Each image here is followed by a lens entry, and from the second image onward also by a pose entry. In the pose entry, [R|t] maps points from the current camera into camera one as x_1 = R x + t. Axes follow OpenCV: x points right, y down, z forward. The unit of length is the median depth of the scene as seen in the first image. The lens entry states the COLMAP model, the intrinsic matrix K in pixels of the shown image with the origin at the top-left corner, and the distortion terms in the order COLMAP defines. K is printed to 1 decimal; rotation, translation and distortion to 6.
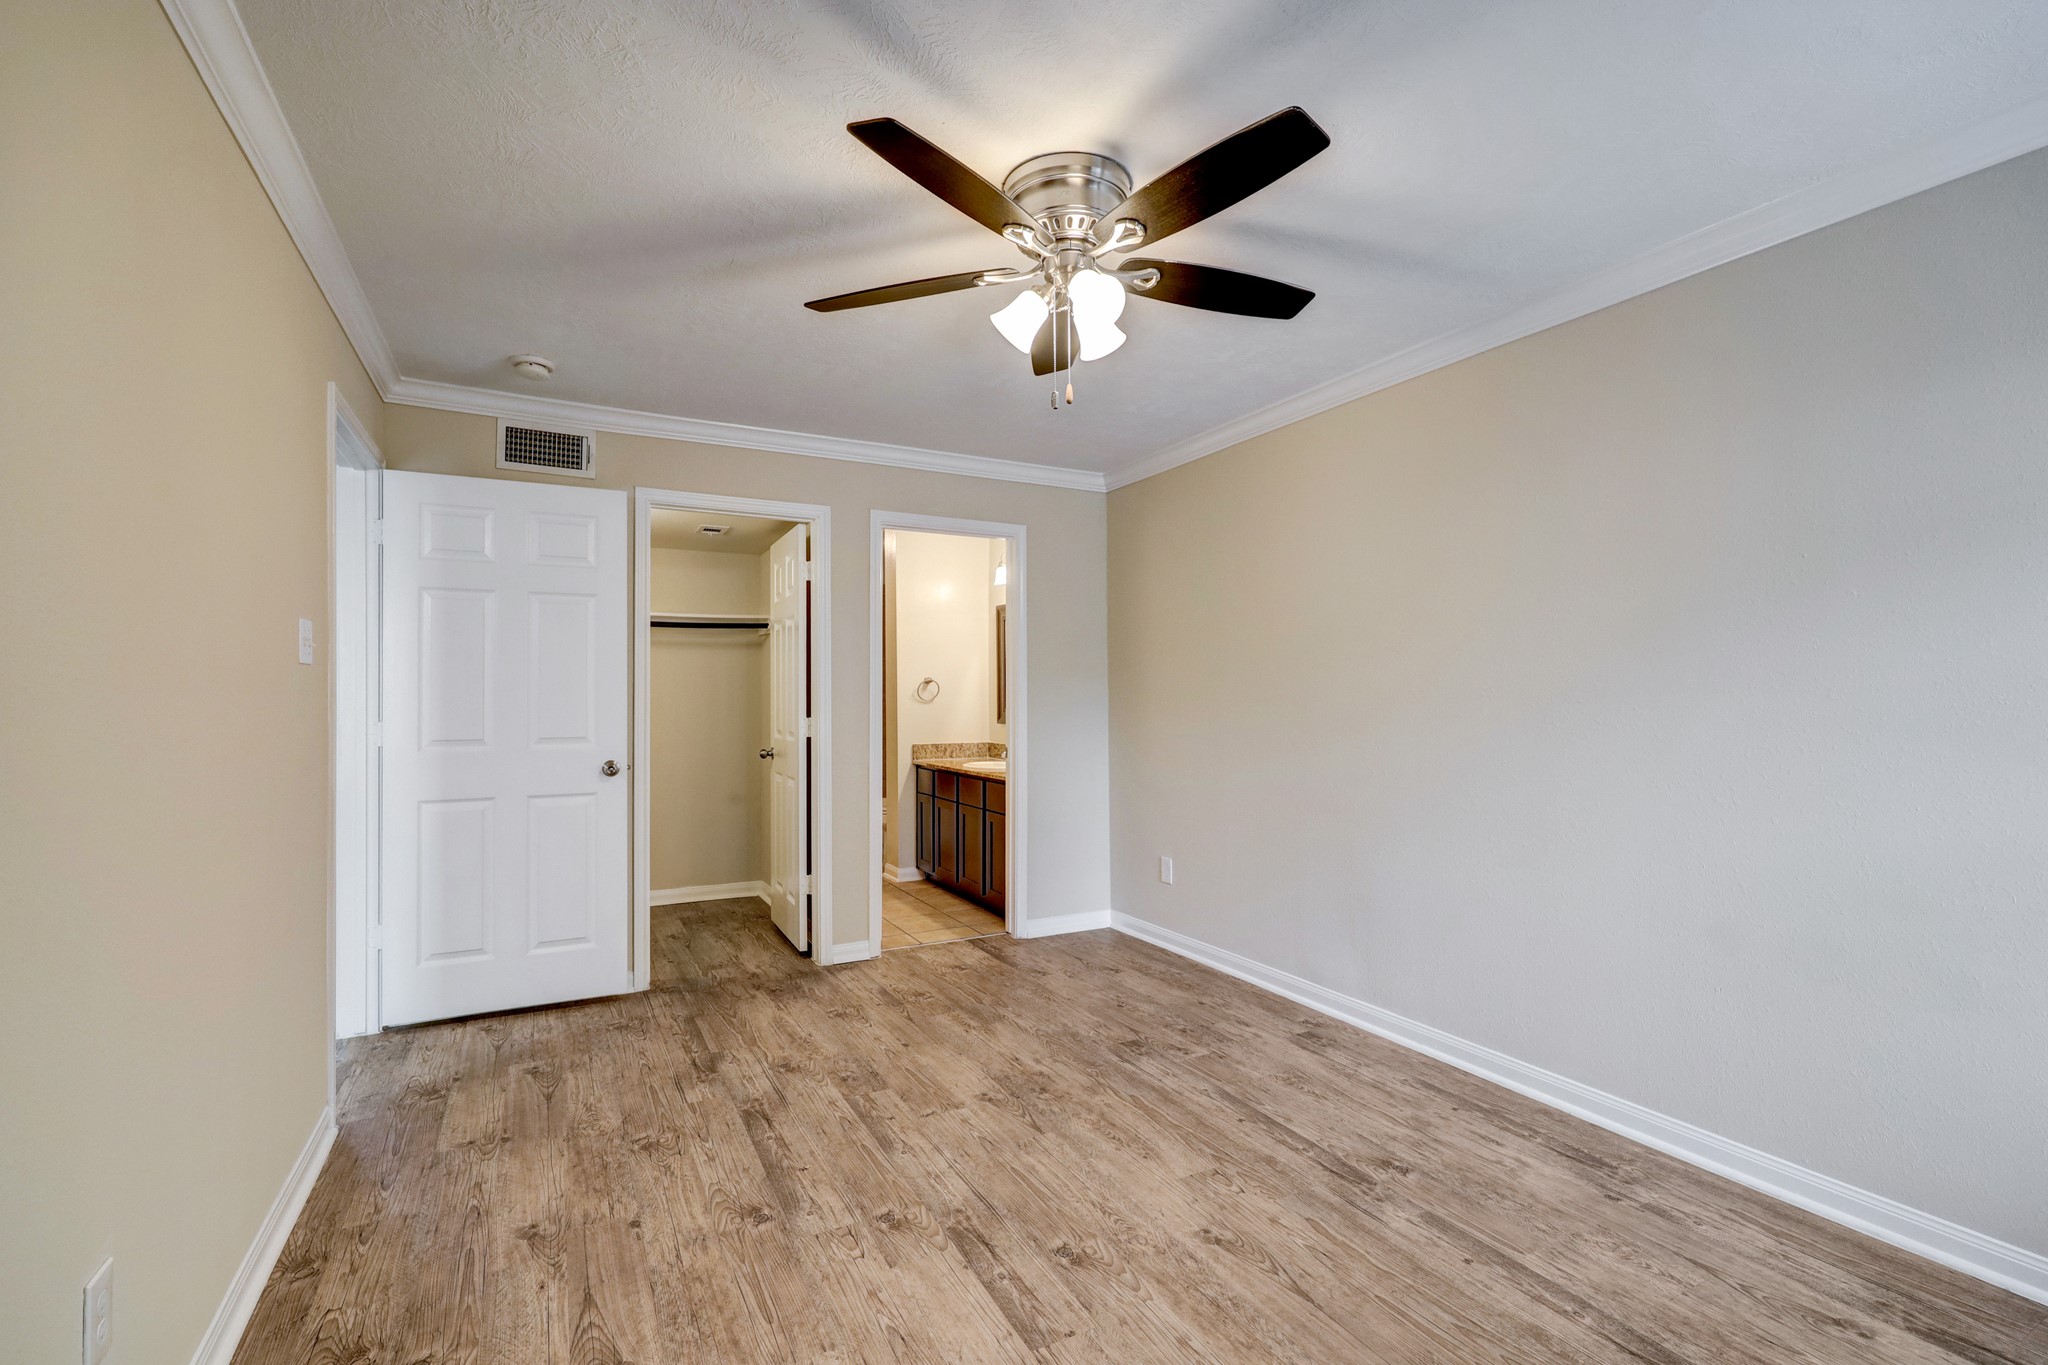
lens RADIAL K [[907.3, 0, 1026.9], [0, 907.3, 688.8], [0, 0, 1]] dist [0.001281, -0.000008]
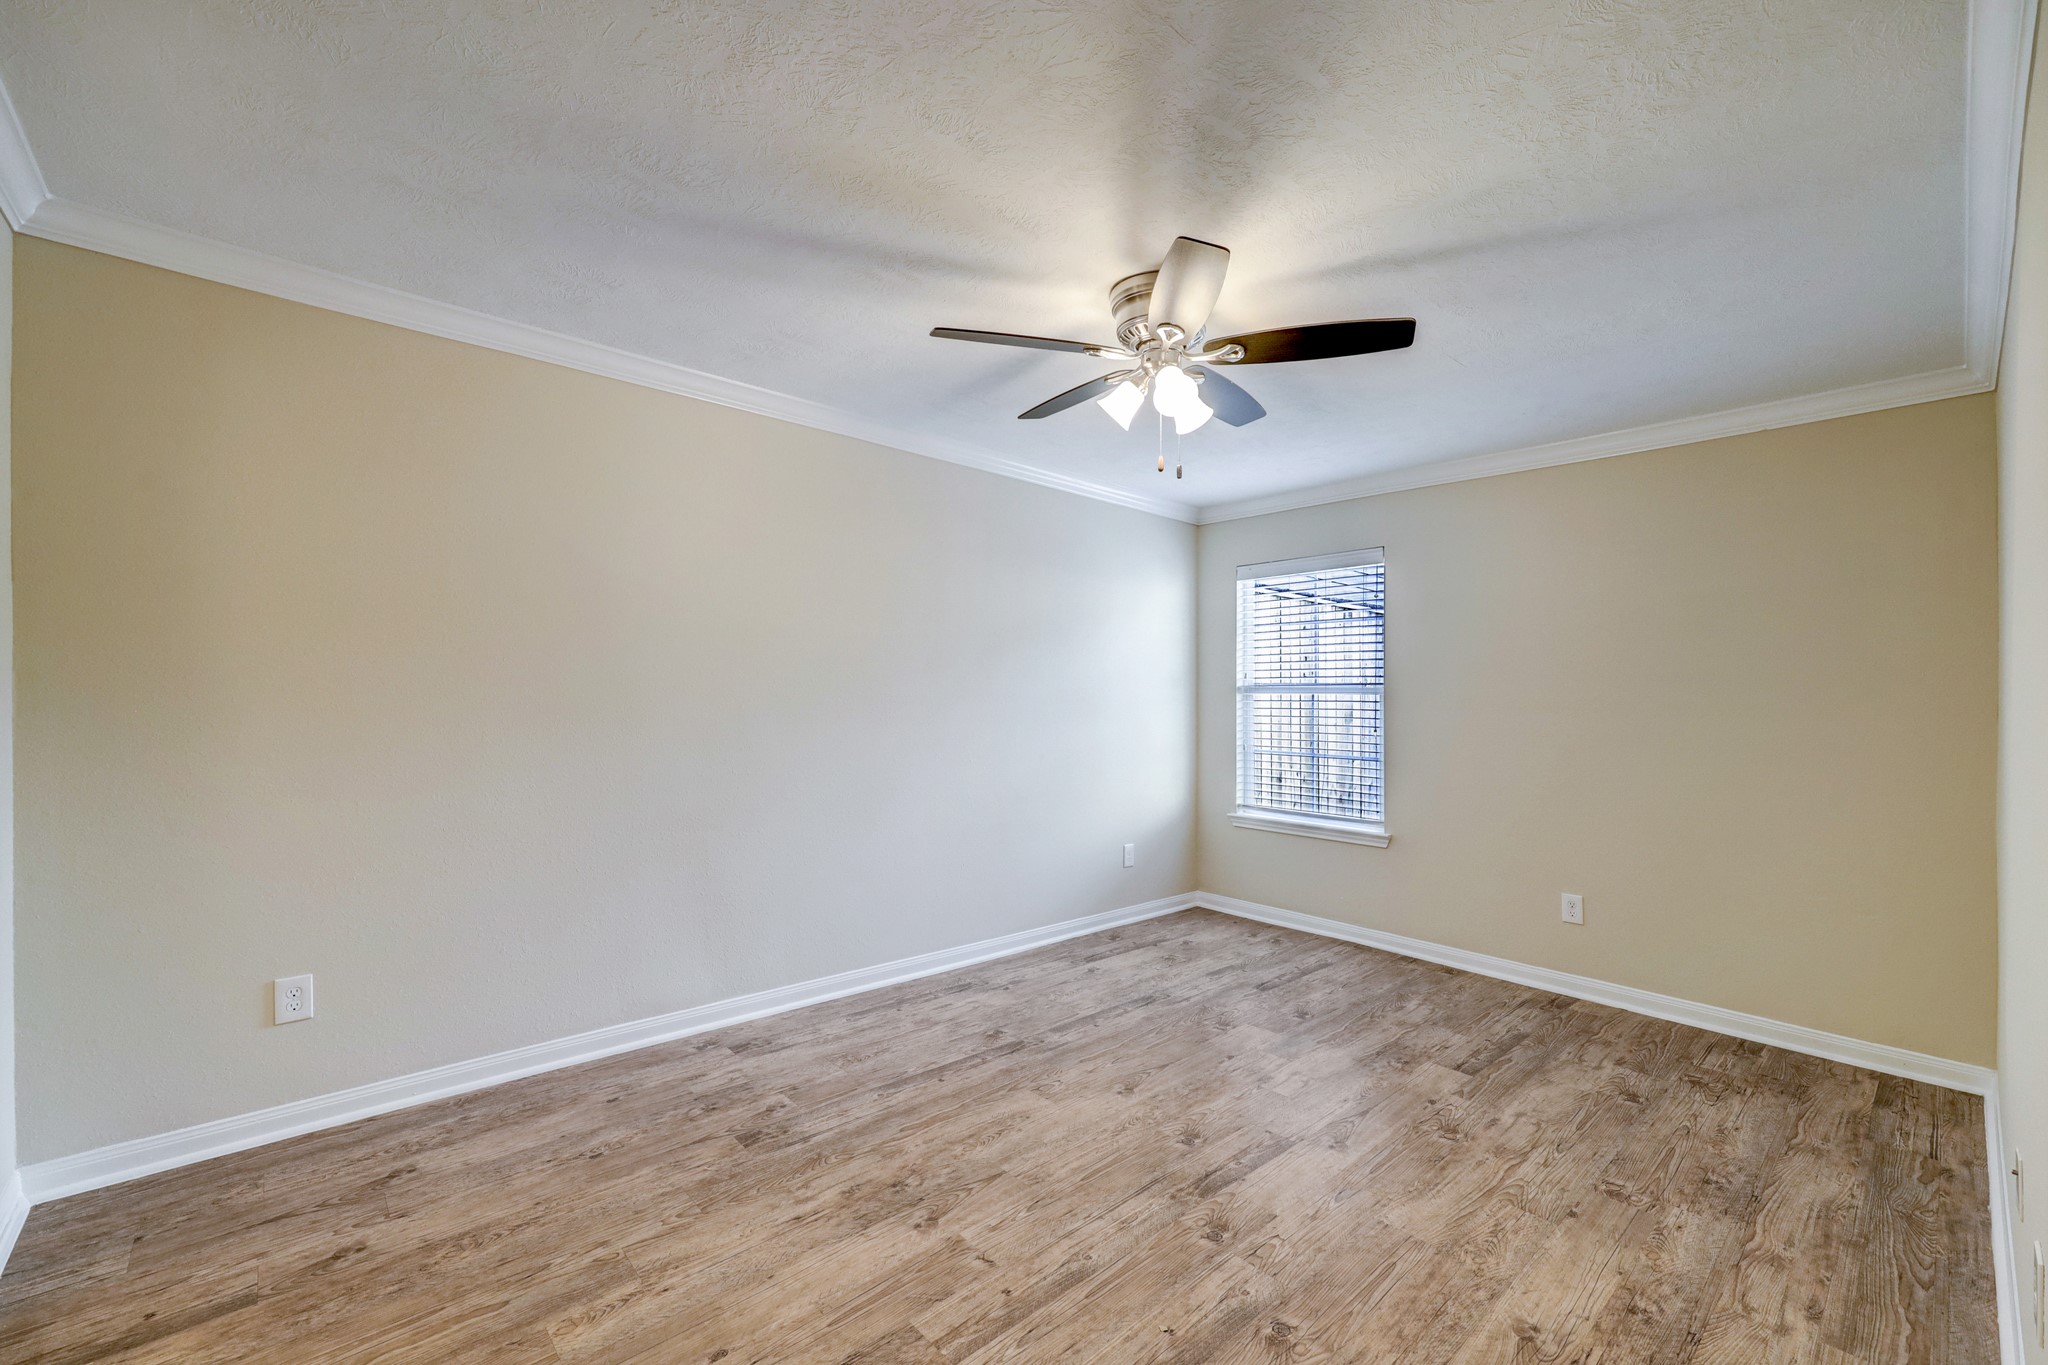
lens RADIAL K [[845.0, 0, 1025.1], [0, 845.0, 691.4], [0, 0, 1]] dist [0.001634, 0.001100]
pose [[-0.245741, 0.006312, 0.969315, -0.785267], [-0.024180, 0.999628, -0.012640, 0.001088], [-0.969034, -0.026544, -0.245496, 1.126696]]
